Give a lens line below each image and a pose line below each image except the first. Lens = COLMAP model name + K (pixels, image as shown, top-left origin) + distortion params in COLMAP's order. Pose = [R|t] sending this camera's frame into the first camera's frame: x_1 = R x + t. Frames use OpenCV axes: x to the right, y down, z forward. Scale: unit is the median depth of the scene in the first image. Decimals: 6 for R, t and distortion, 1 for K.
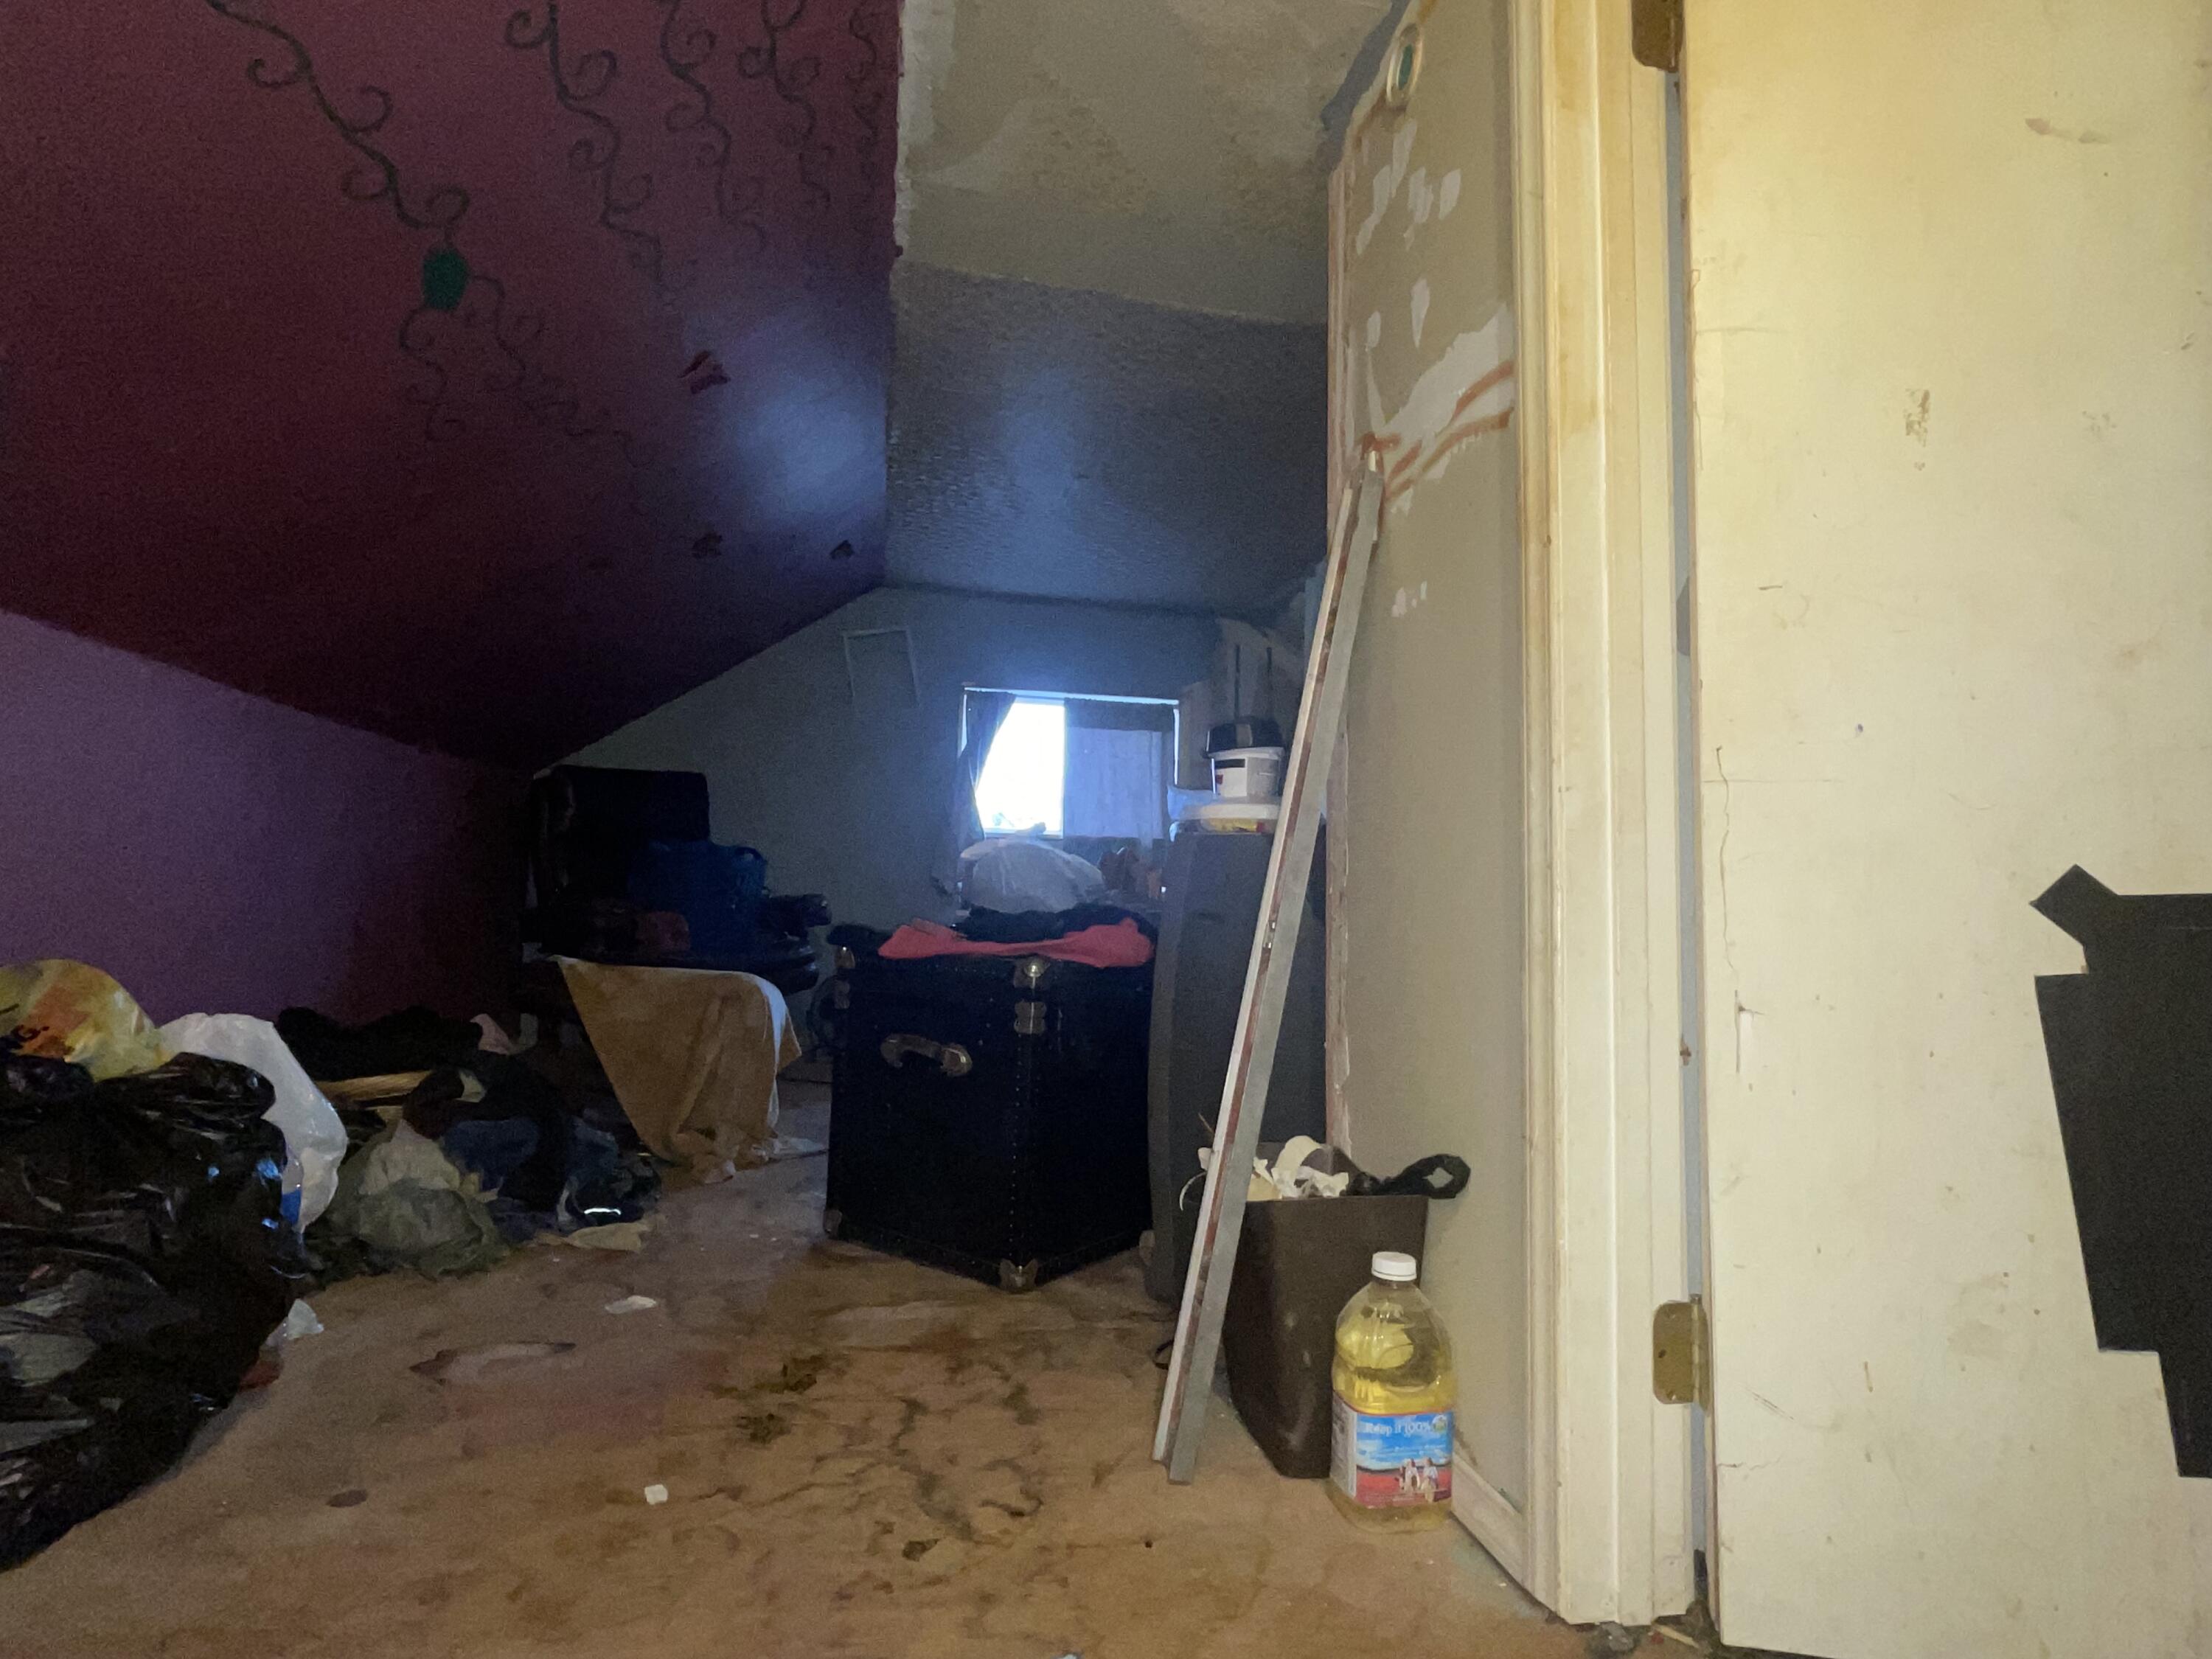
lens RADIAL K [[1174.8, 0, 1105.9], [0, 1174.8, 828.7], [0, 0, 1]] dist [-0.004946, -0.000570]
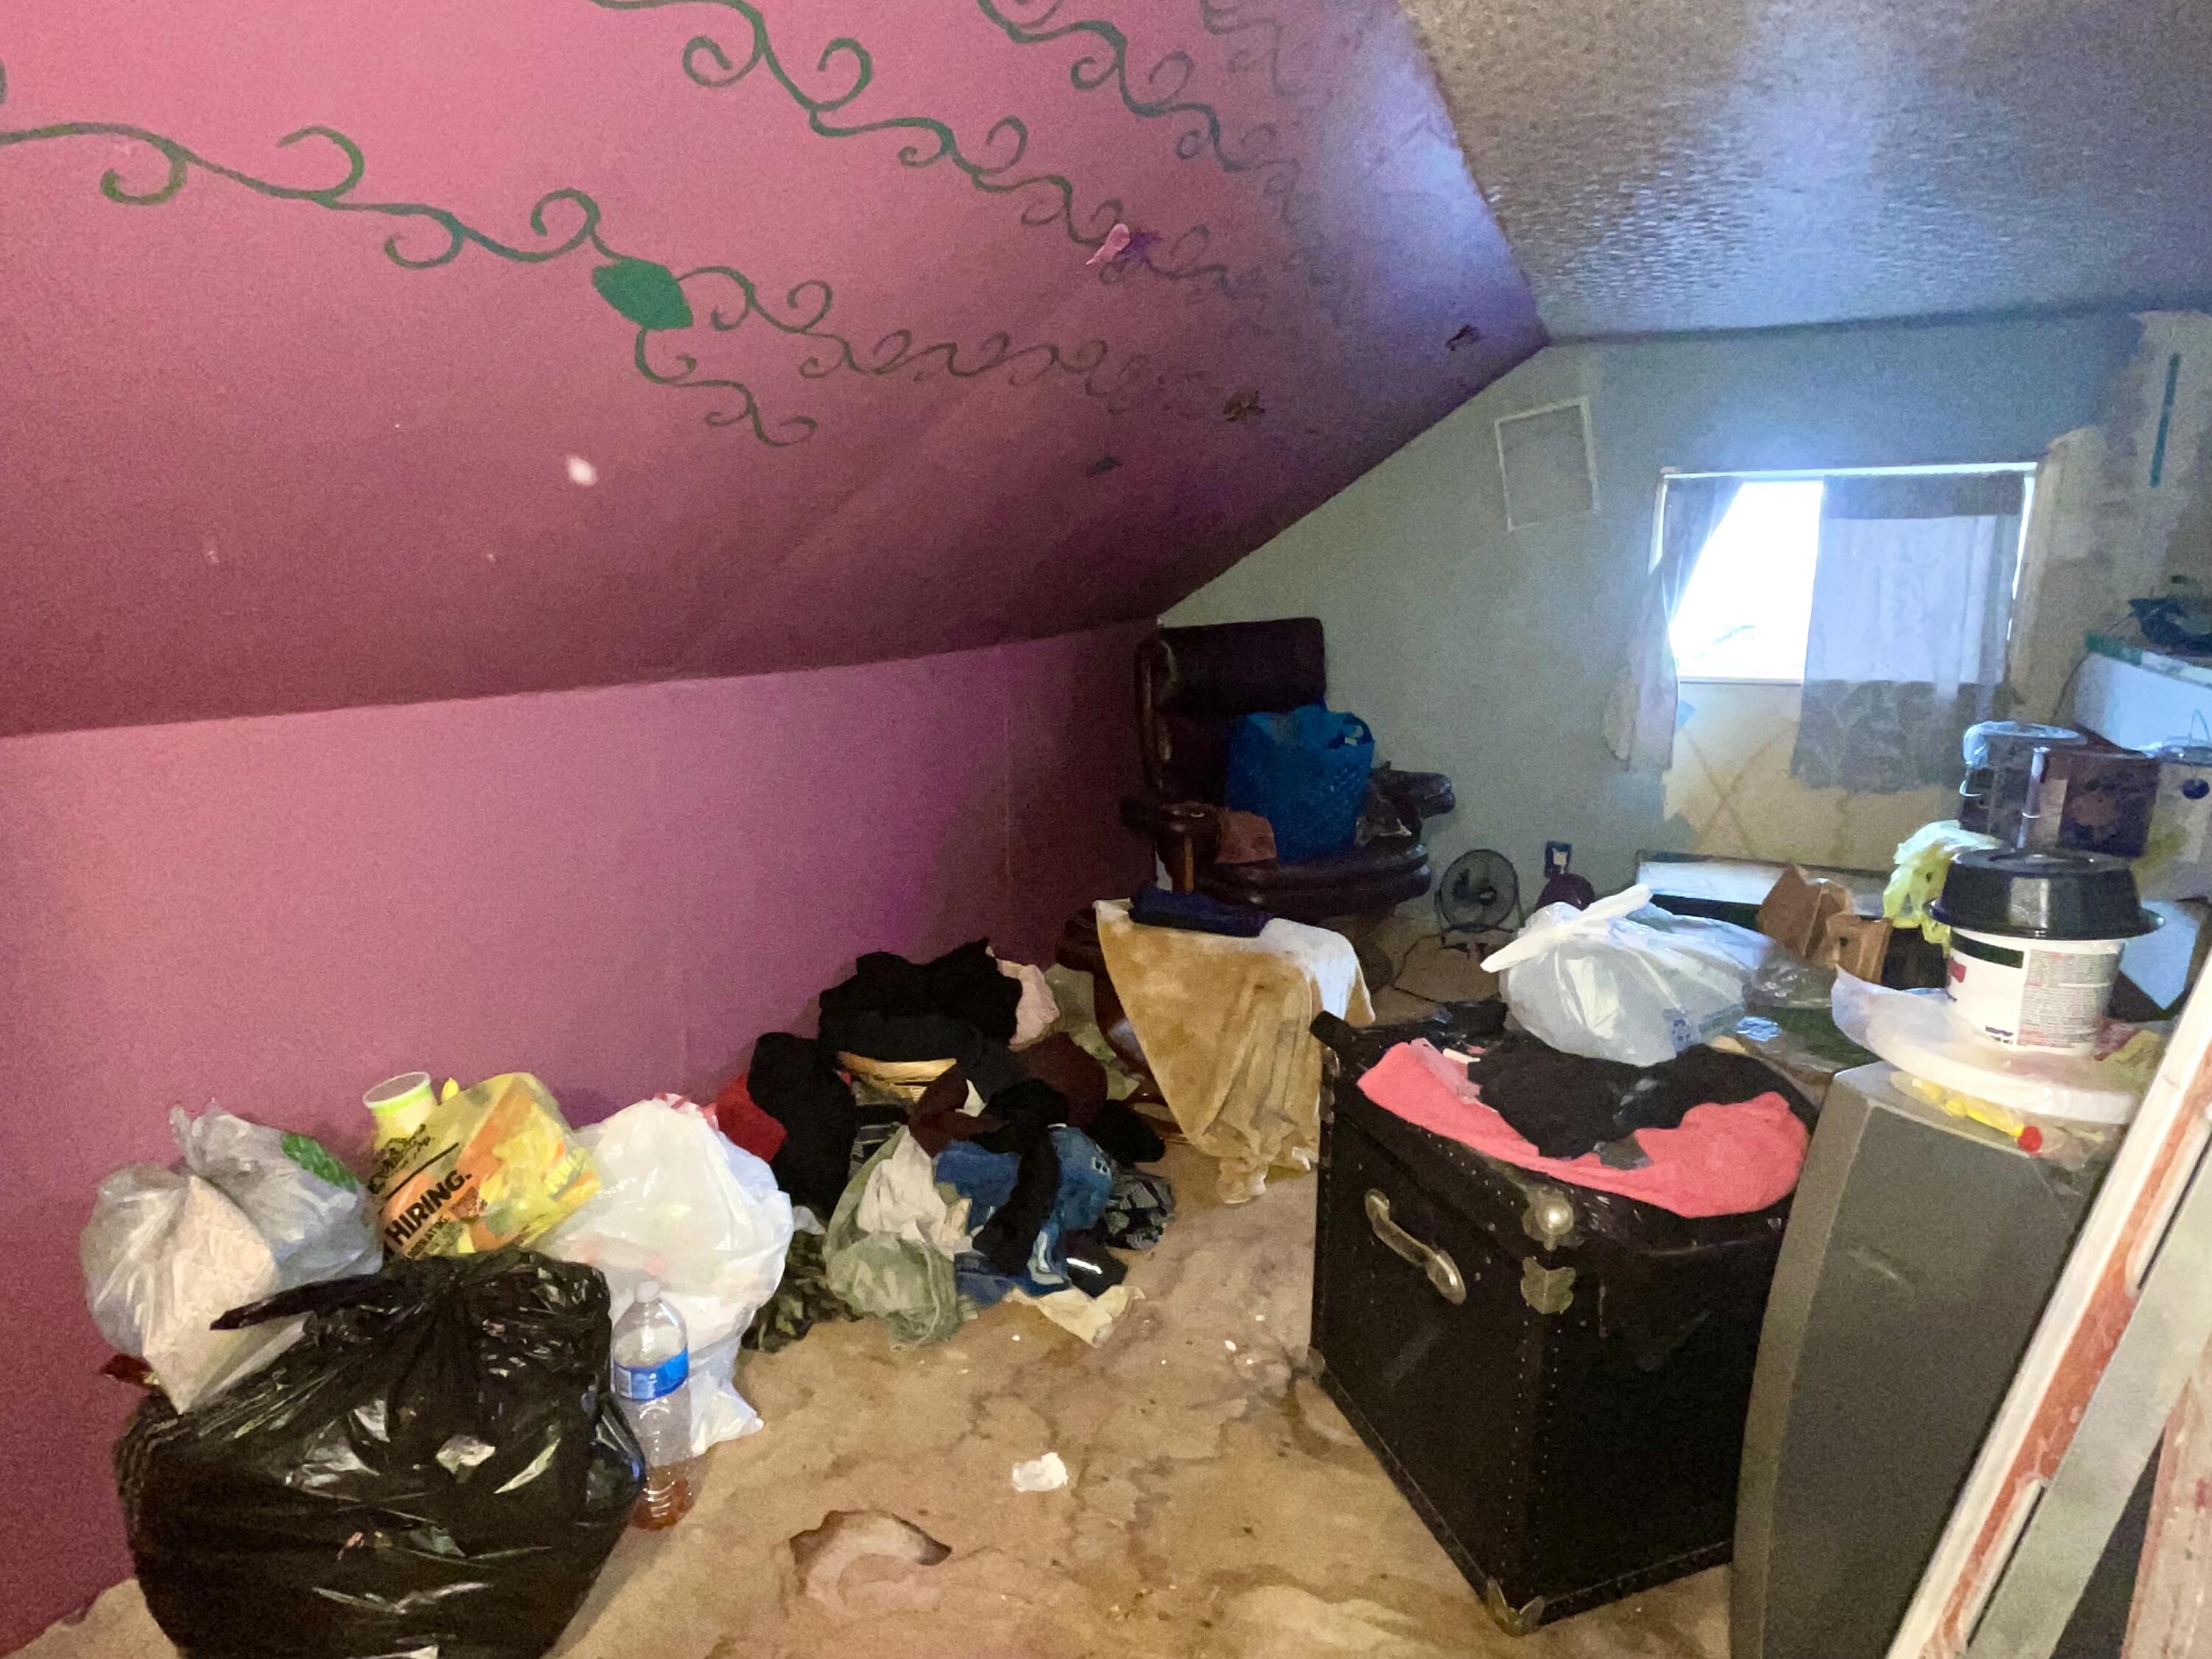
lens RADIAL K [[1174.8, 0, 1099.9], [0, 1174.8, 834.4], [0, 0, 1]] dist [-0.004946, -0.000570]
pose [[0.813109, 0.095374, -0.574245, 0.058153], [0.059790, 0.967586, 0.245362, -0.176988], [0.579033, -0.233840, 0.781051, 0.301042]]
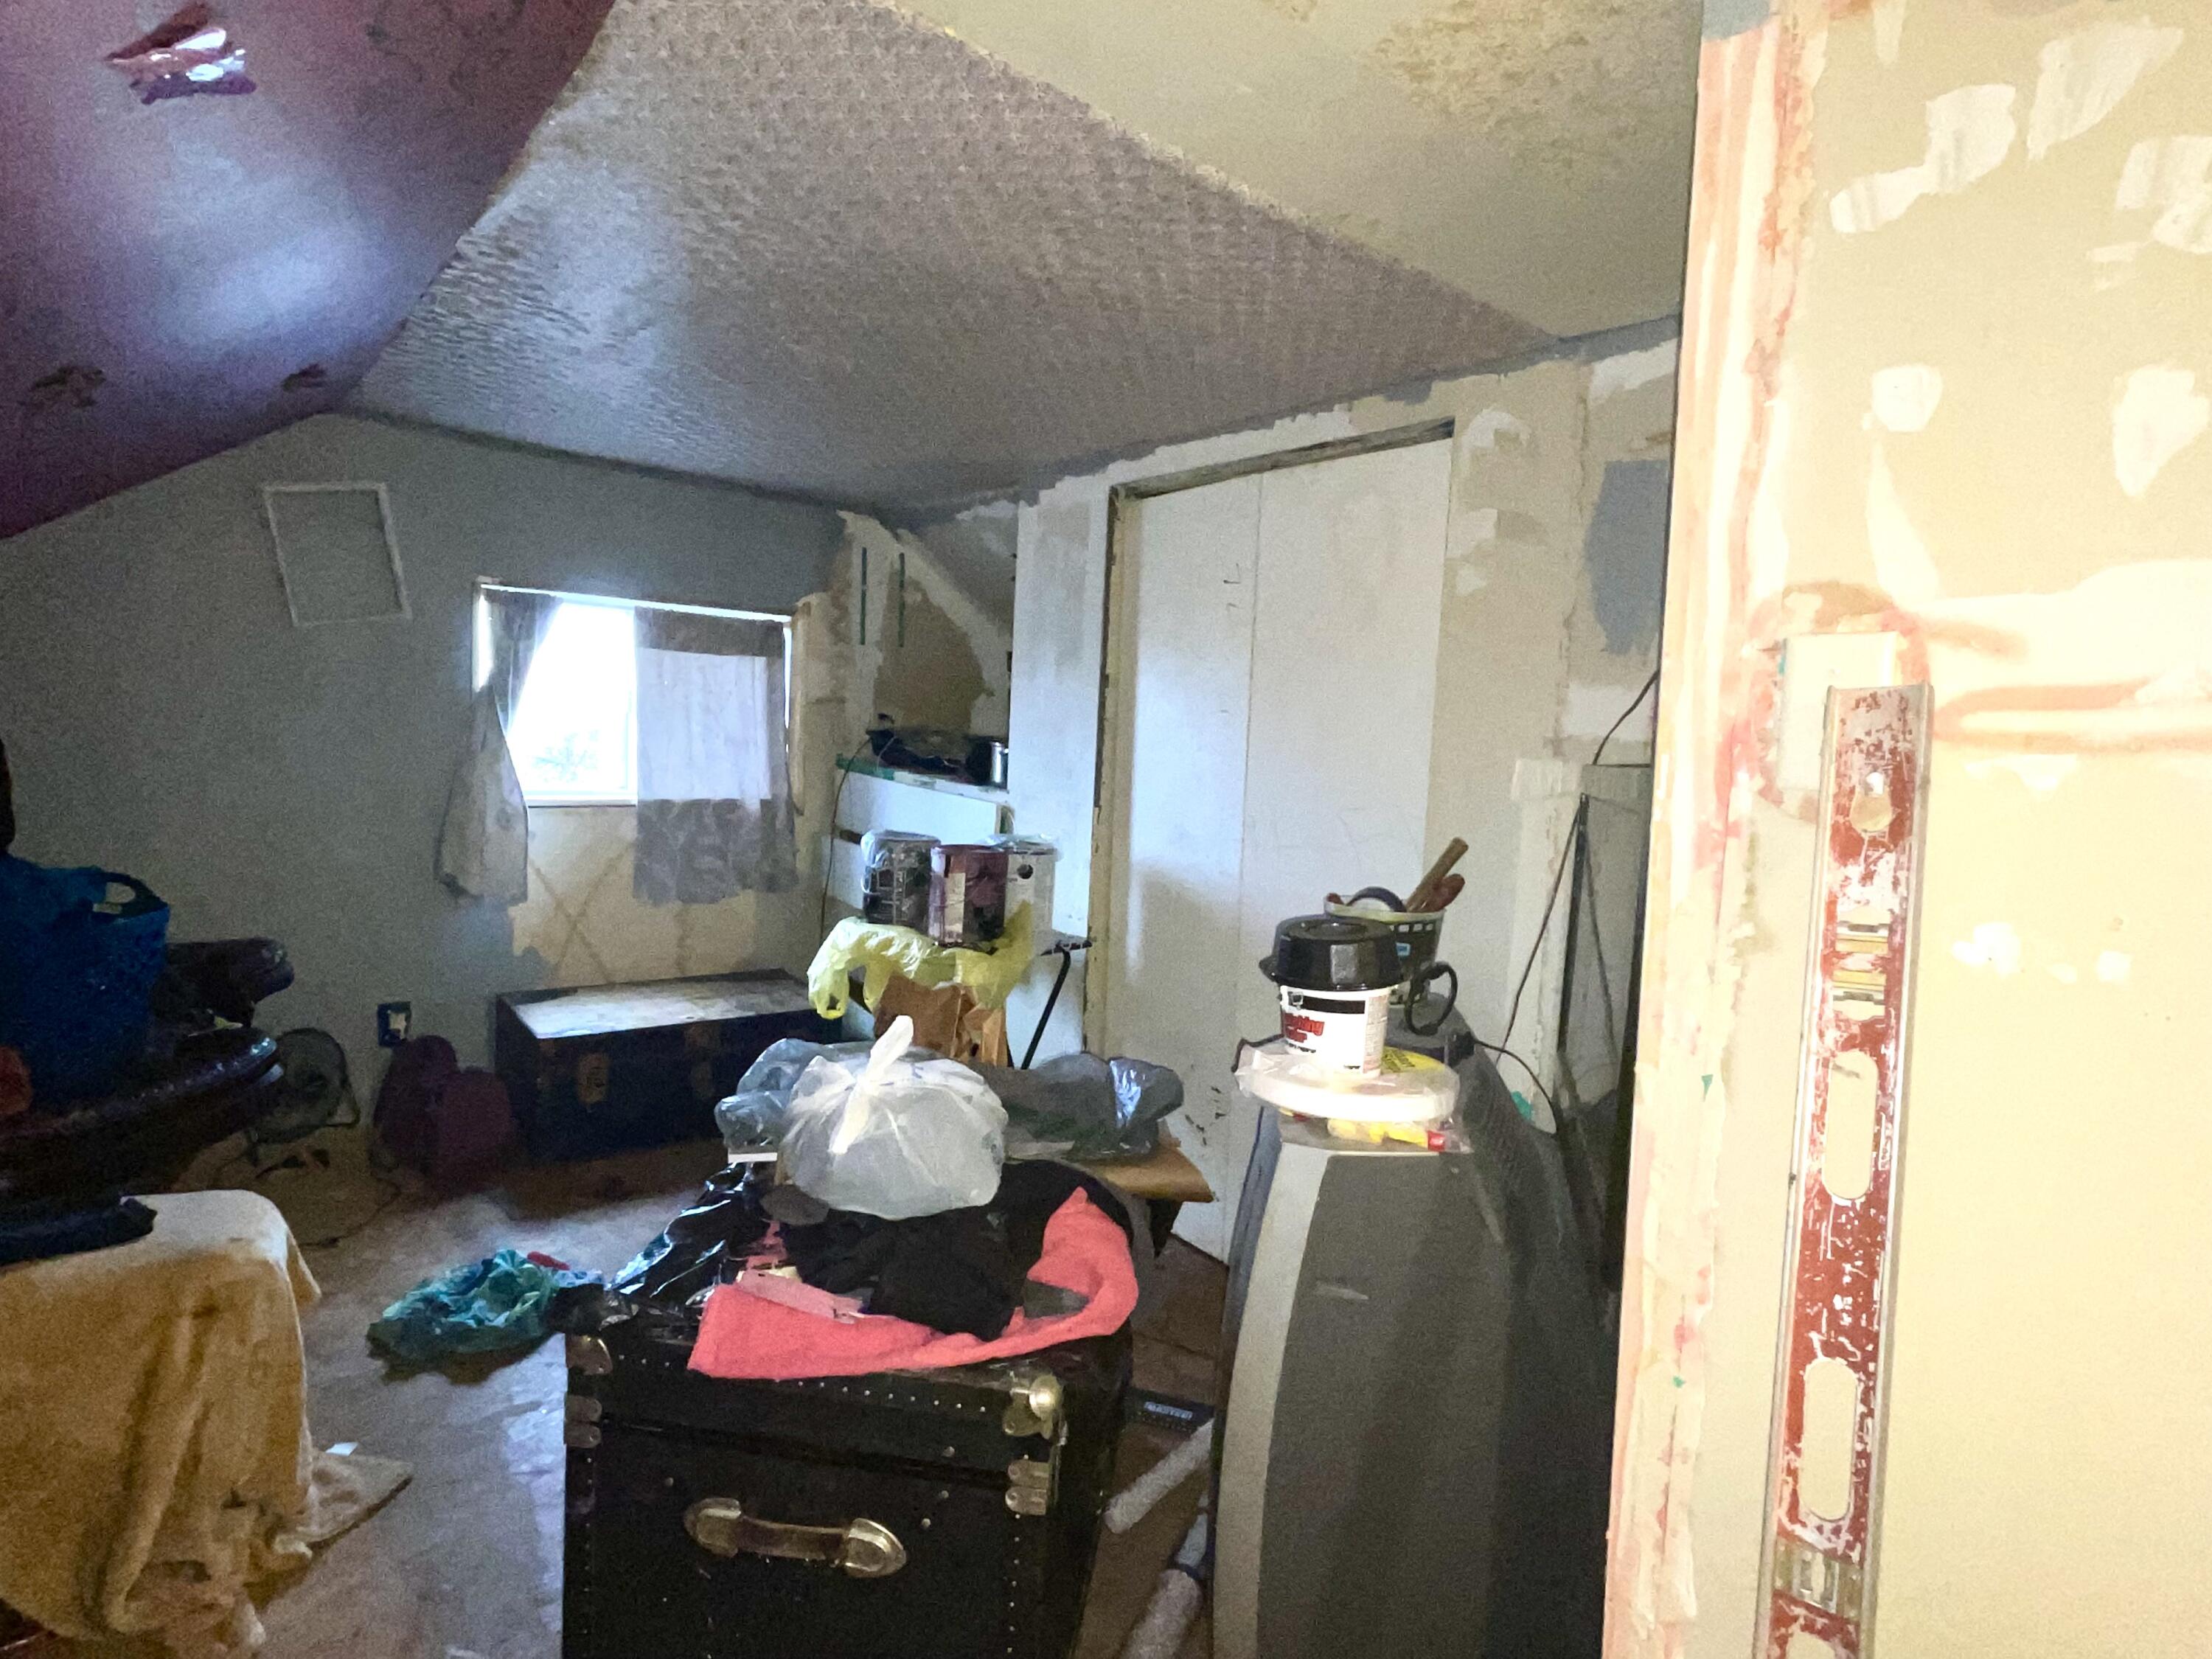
lens RADIAL K [[1174.8, 0, 1109.6], [0, 1174.8, 829.3], [0, 0, 1]] dist [-0.004946, -0.000570]
pose [[0.881719, -0.025441, 0.471088, -0.208310], [-0.049619, 0.988006, 0.146226, -0.167017], [-0.469158, -0.152305, 0.869882, 0.387971]]
